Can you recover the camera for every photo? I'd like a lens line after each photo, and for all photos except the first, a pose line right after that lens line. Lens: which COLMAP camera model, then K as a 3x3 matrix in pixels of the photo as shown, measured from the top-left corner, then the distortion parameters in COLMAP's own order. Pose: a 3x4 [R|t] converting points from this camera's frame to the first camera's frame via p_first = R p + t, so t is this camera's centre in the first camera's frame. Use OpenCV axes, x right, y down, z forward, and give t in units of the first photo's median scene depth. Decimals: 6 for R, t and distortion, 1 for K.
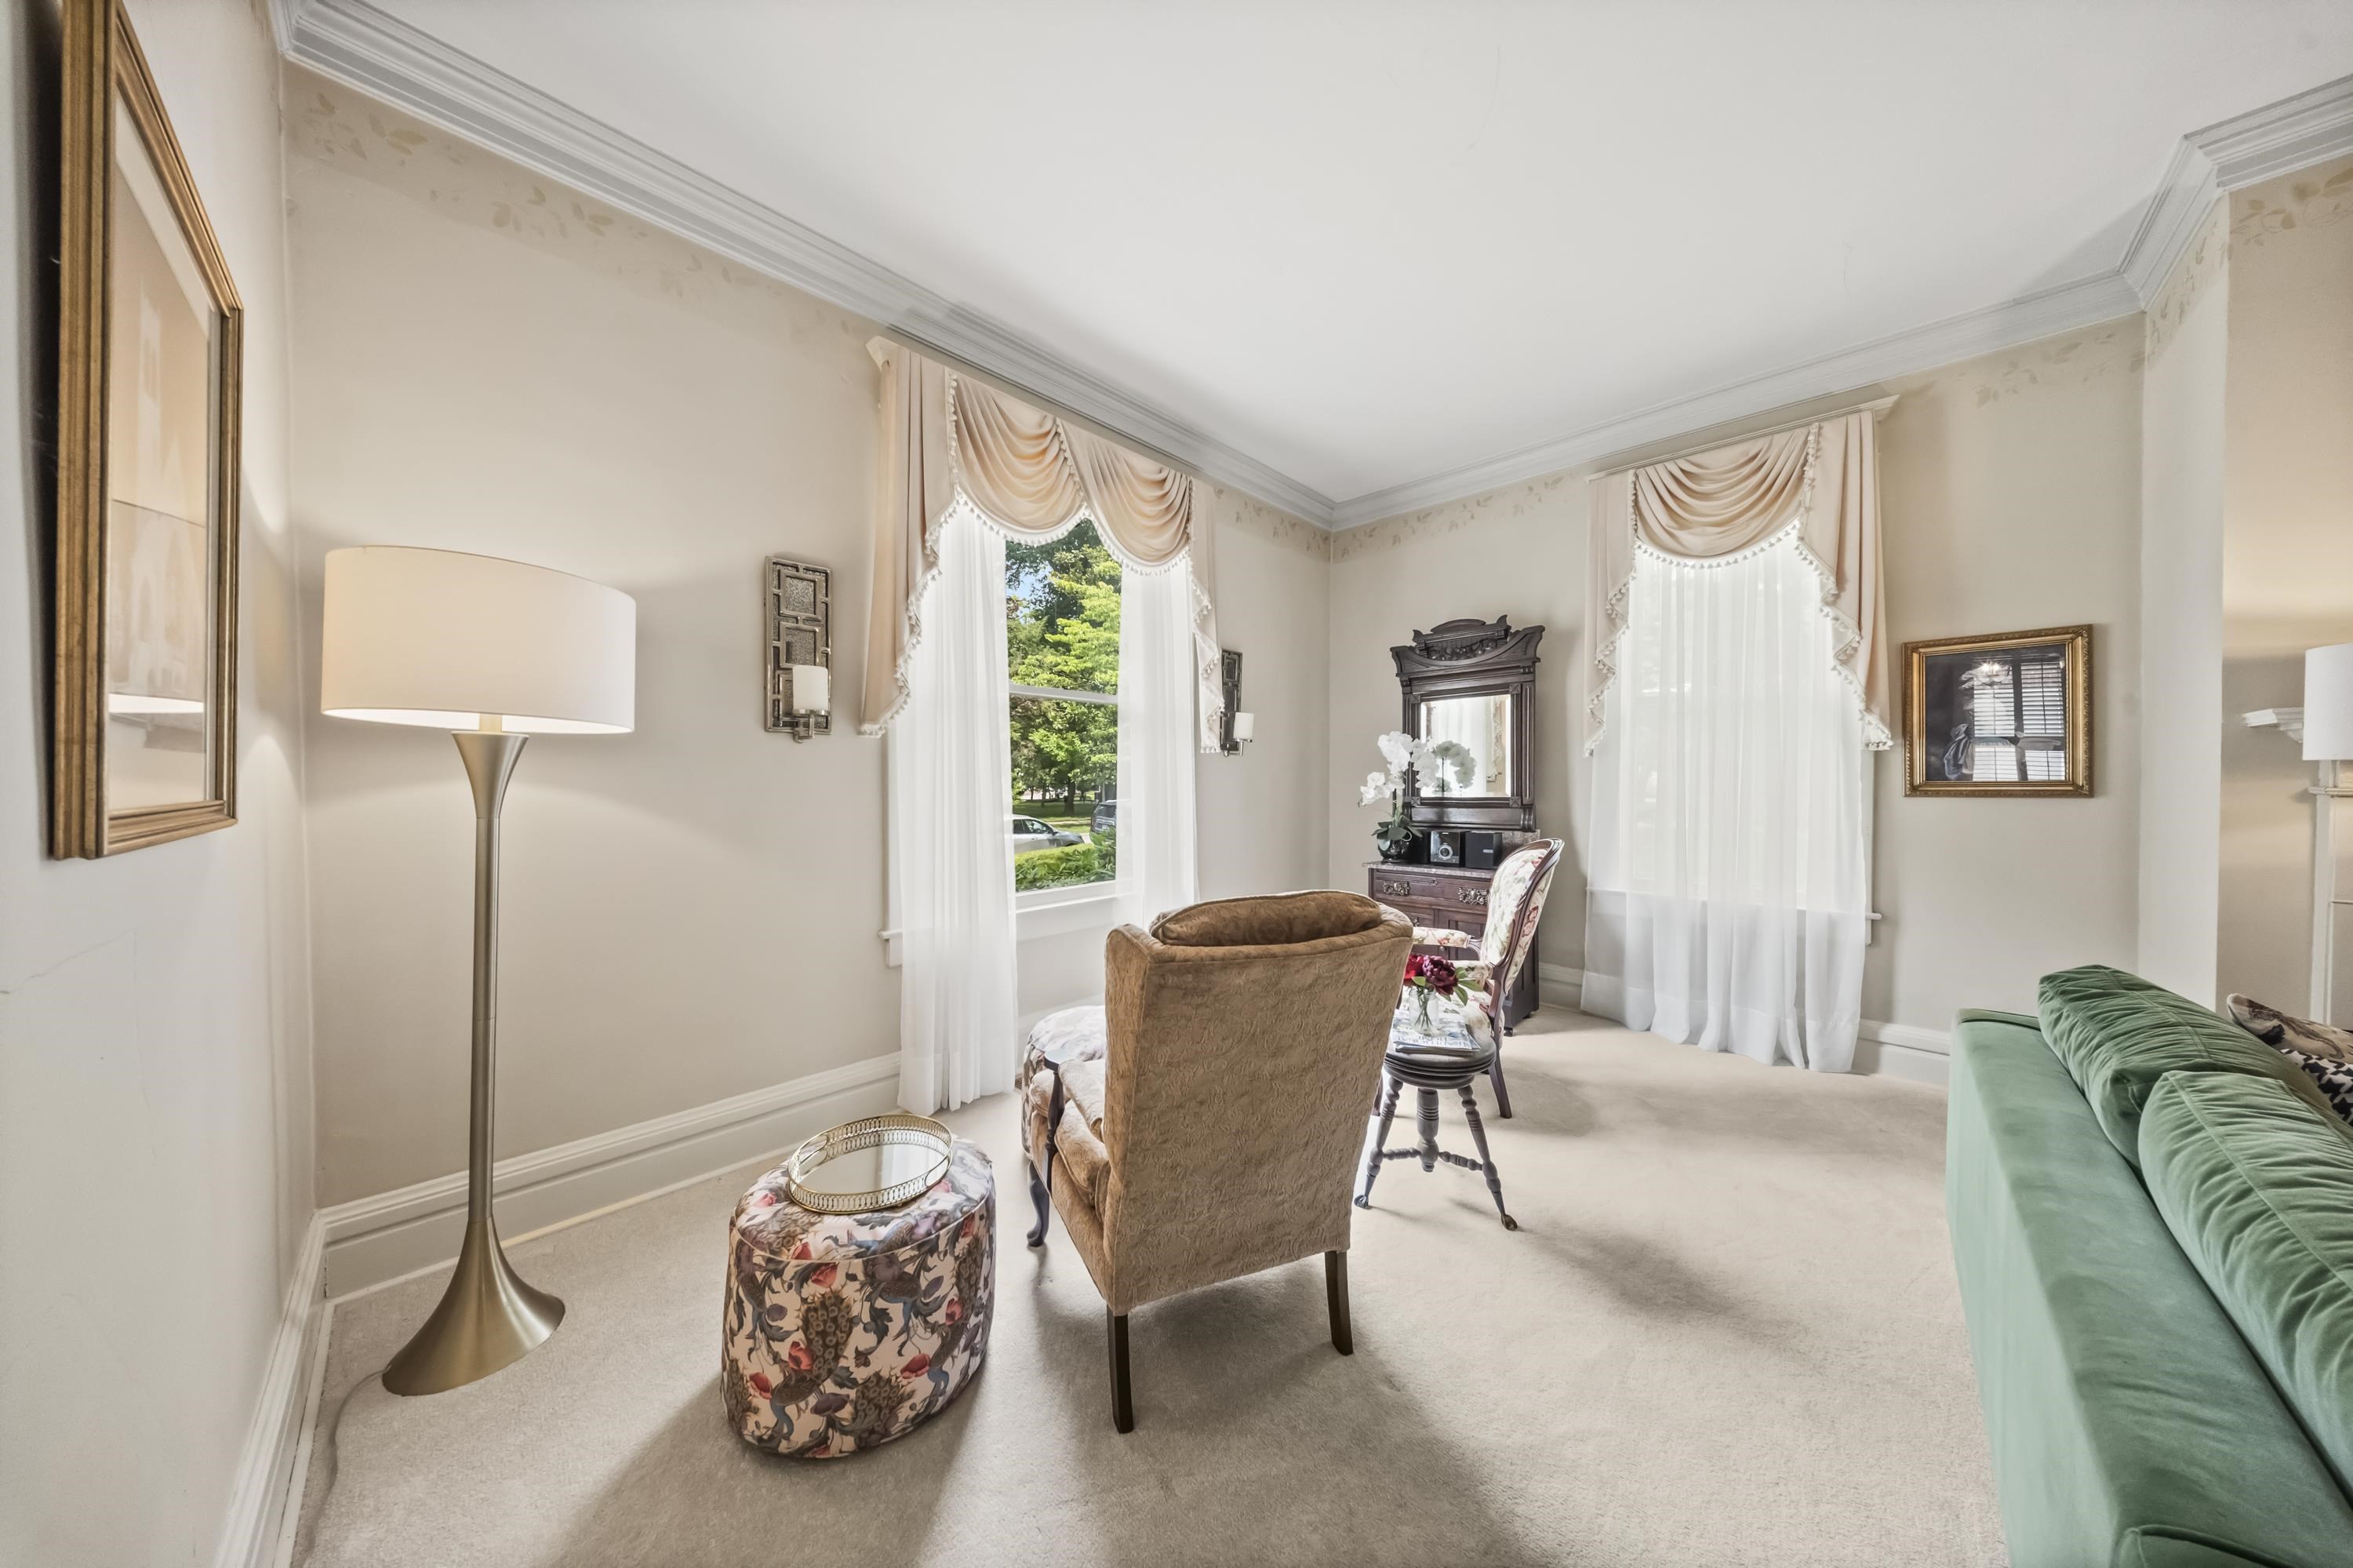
lens RADIAL K [[699.4, 0, 1162.5], [0, 699.4, 785.3], [0, 0, 1]] dist [-0.000777, -0.000697]
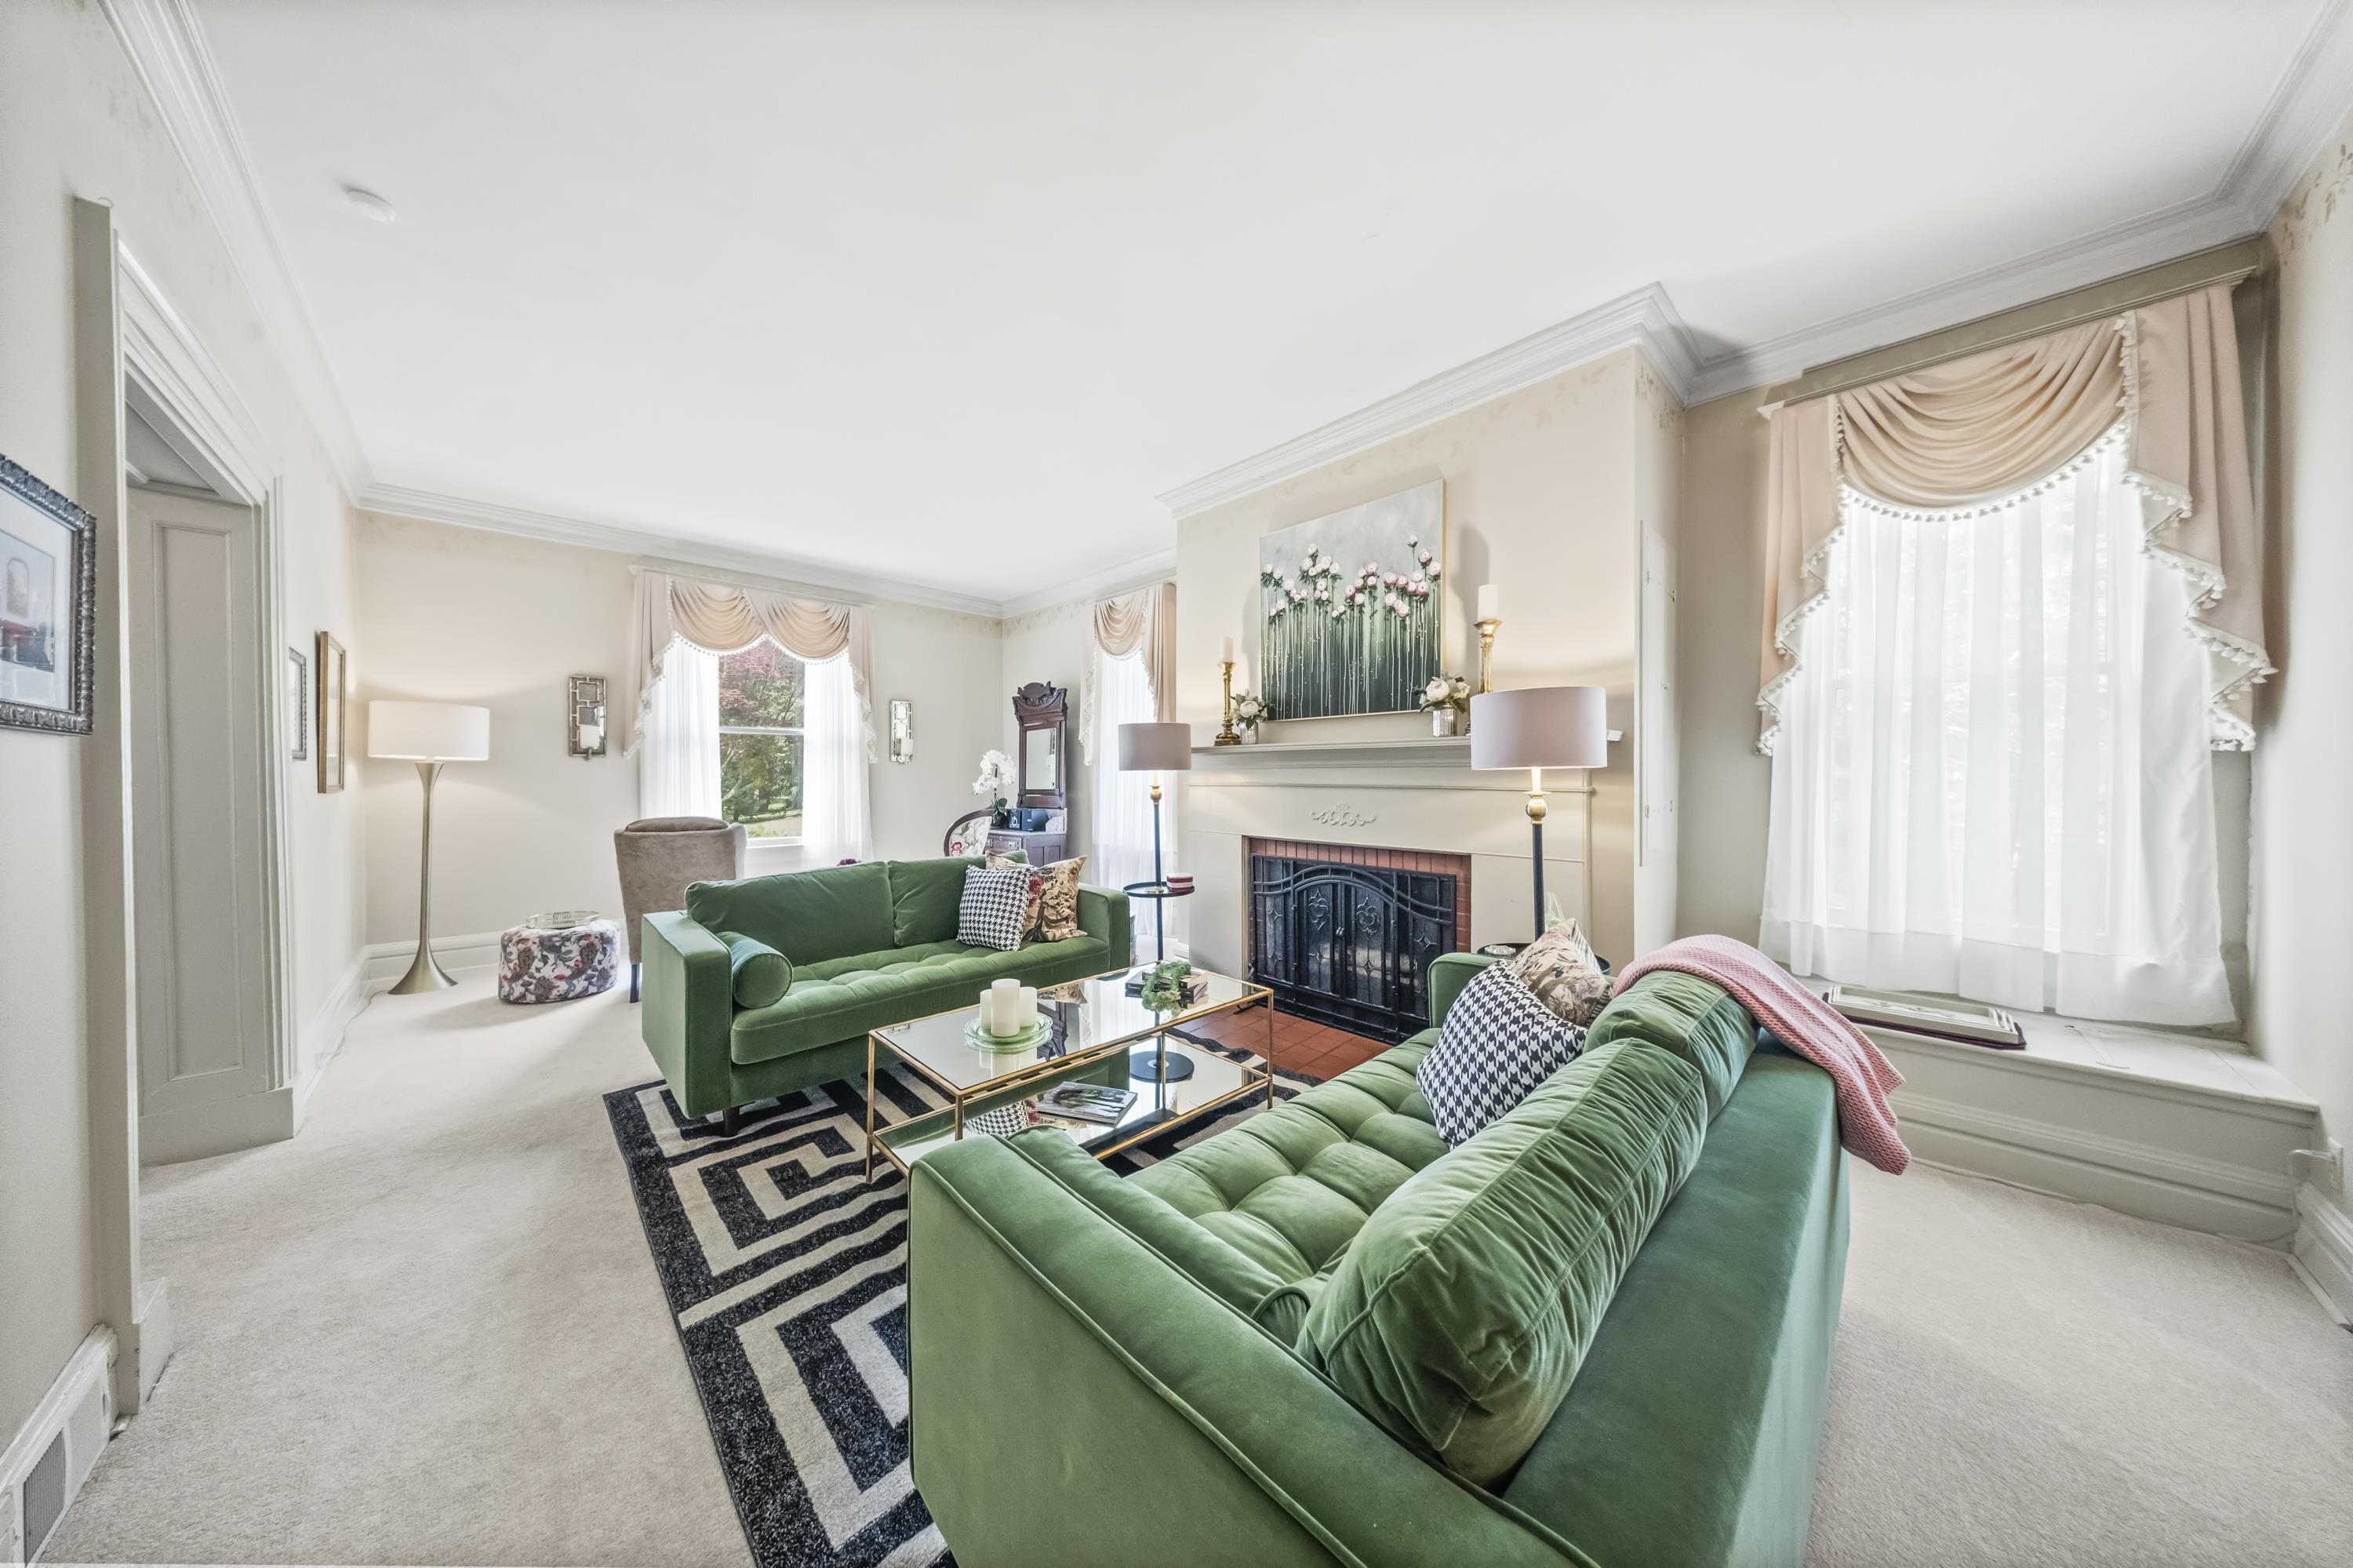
lens RADIAL K [[699.4, 0, 1164.0], [0, 699.4, 780.6], [0, 0, 1]] dist [-0.000777, -0.000697]
pose [[0.999465, 0.000054, -0.032698, 1.032914], [-0.000289, 0.999974, -0.007191, 0.009011], [0.032697, 0.007196, 0.999439, -0.842854]]
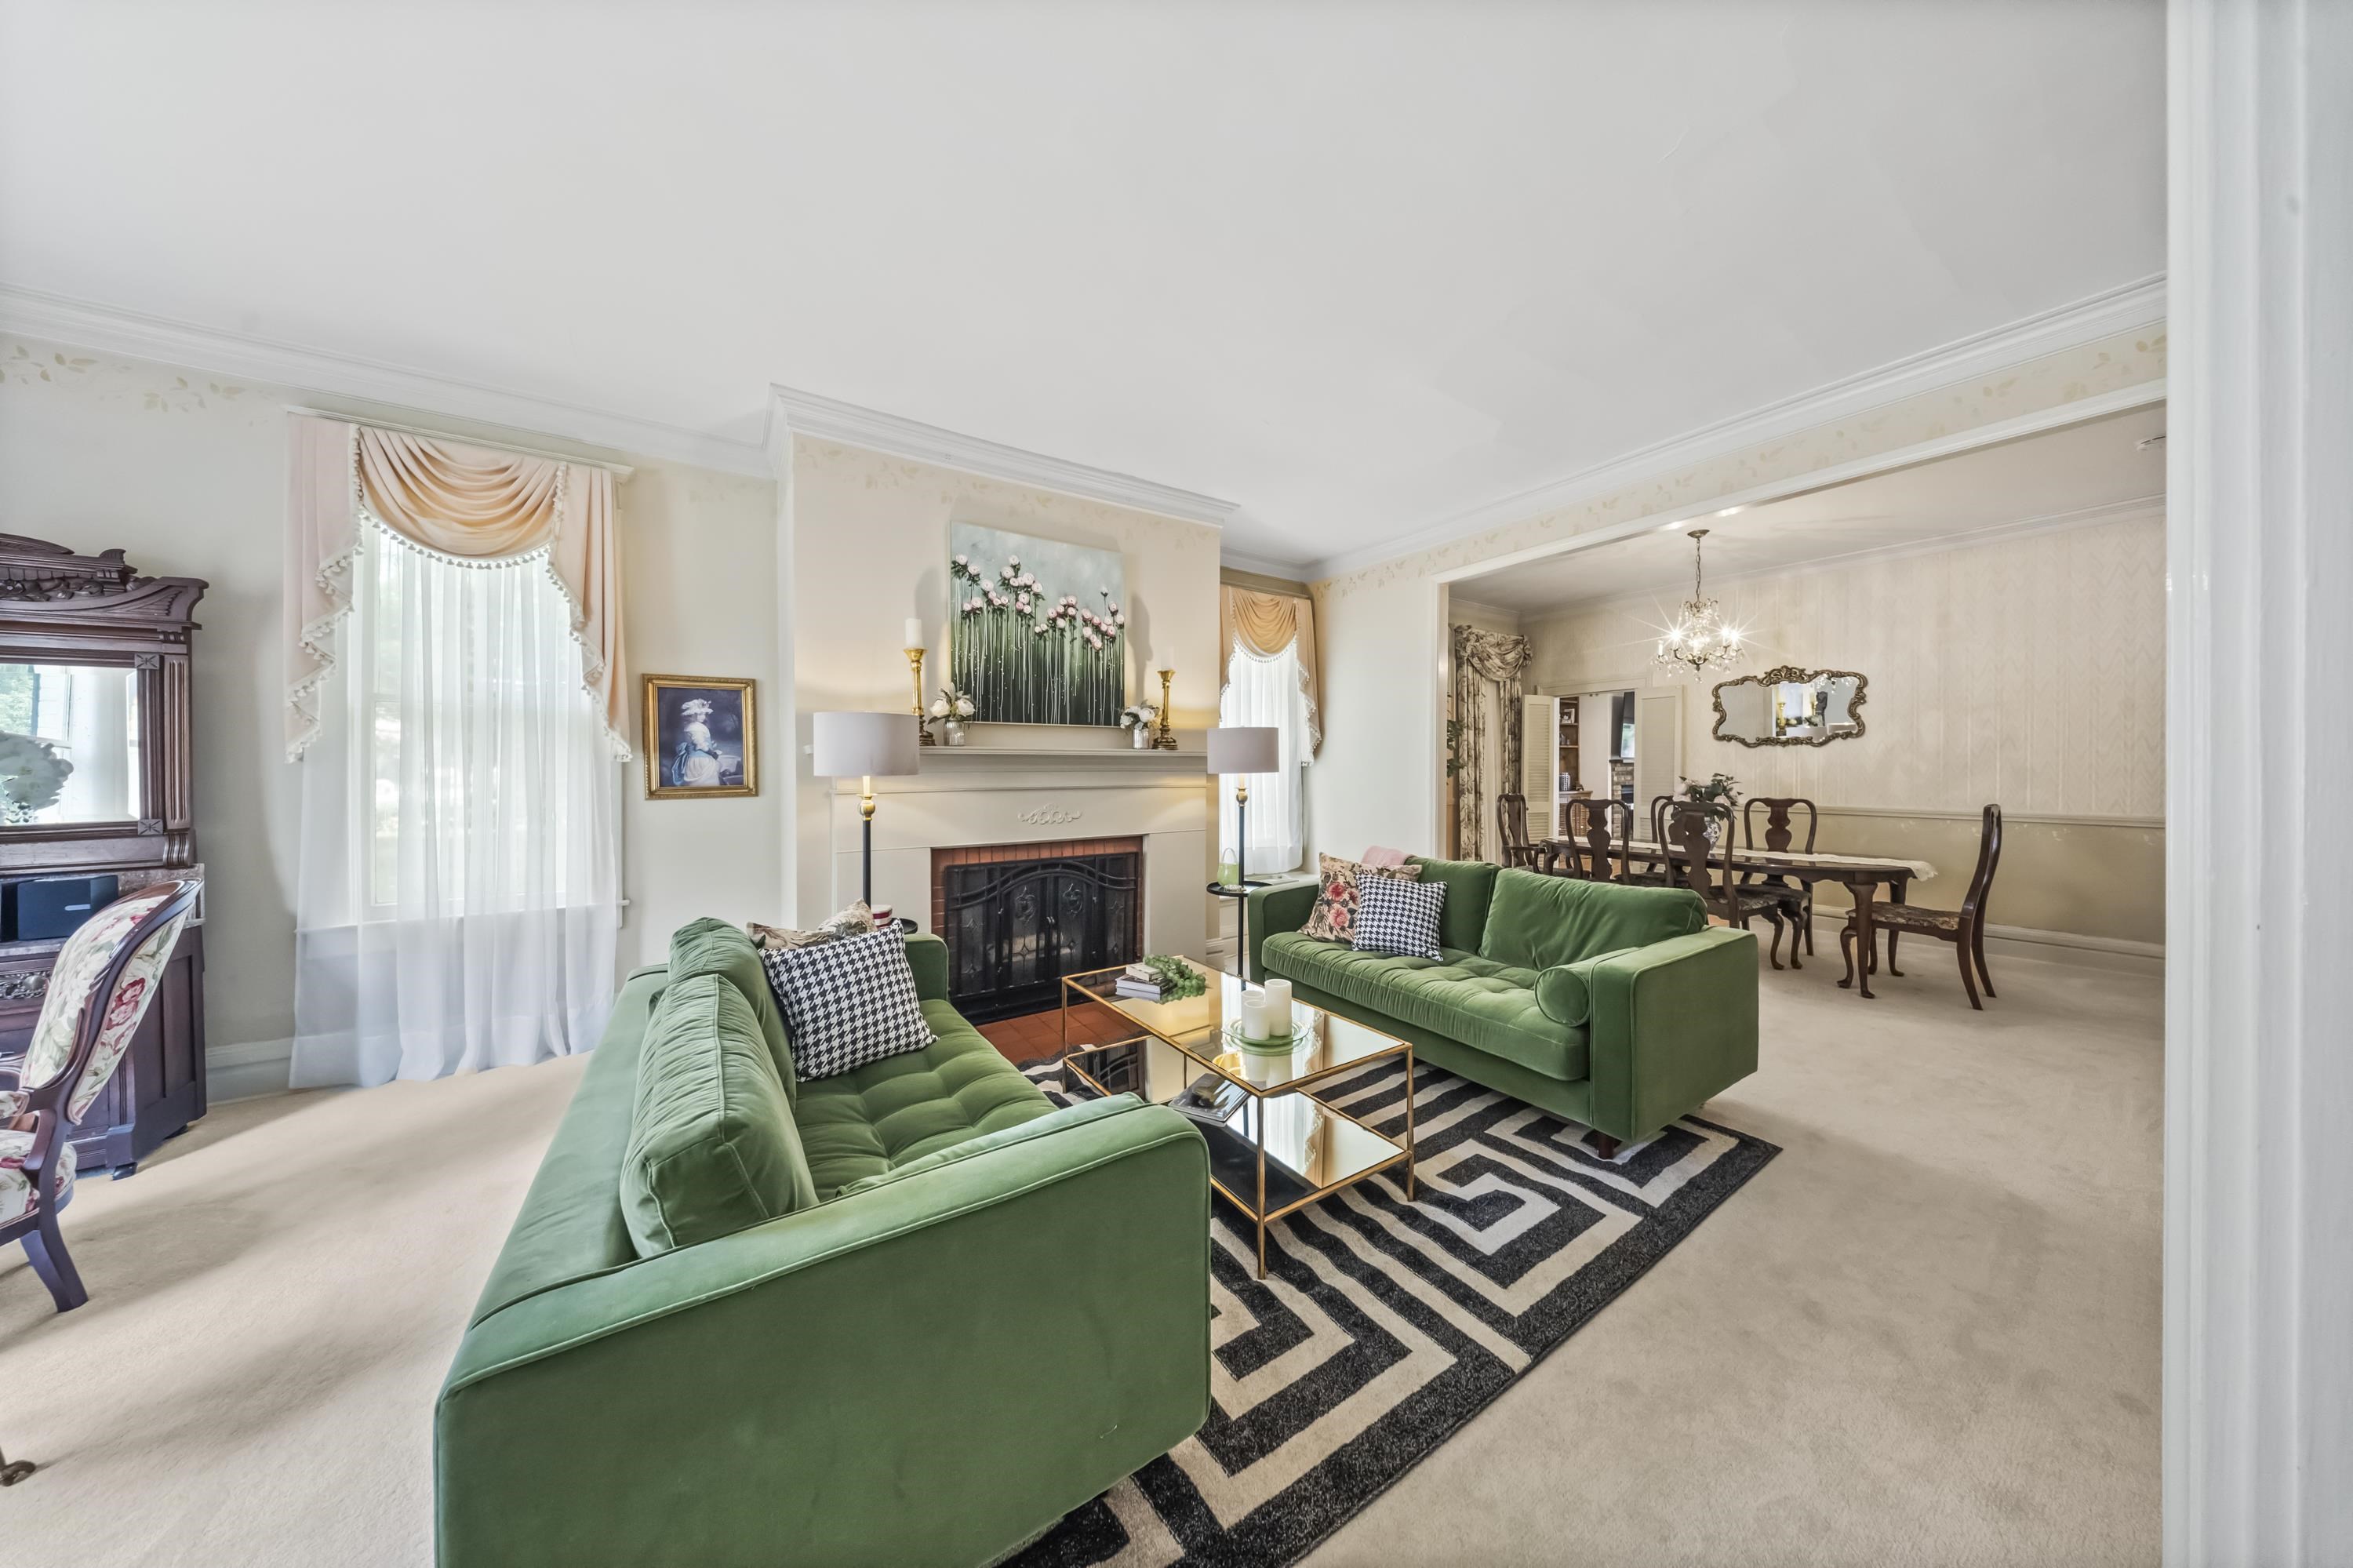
lens RADIAL K [[699.4, 0, 1177.0], [0, 699.4, 775.4], [0, 0, 1]] dist [-0.000777, -0.000697]
pose [[0.213997, -0.008627, 0.976796, 0.069047], [0.017225, 0.999839, 0.005057, -0.016765], [-0.976682, 0.015744, 0.214111, -0.164271]]
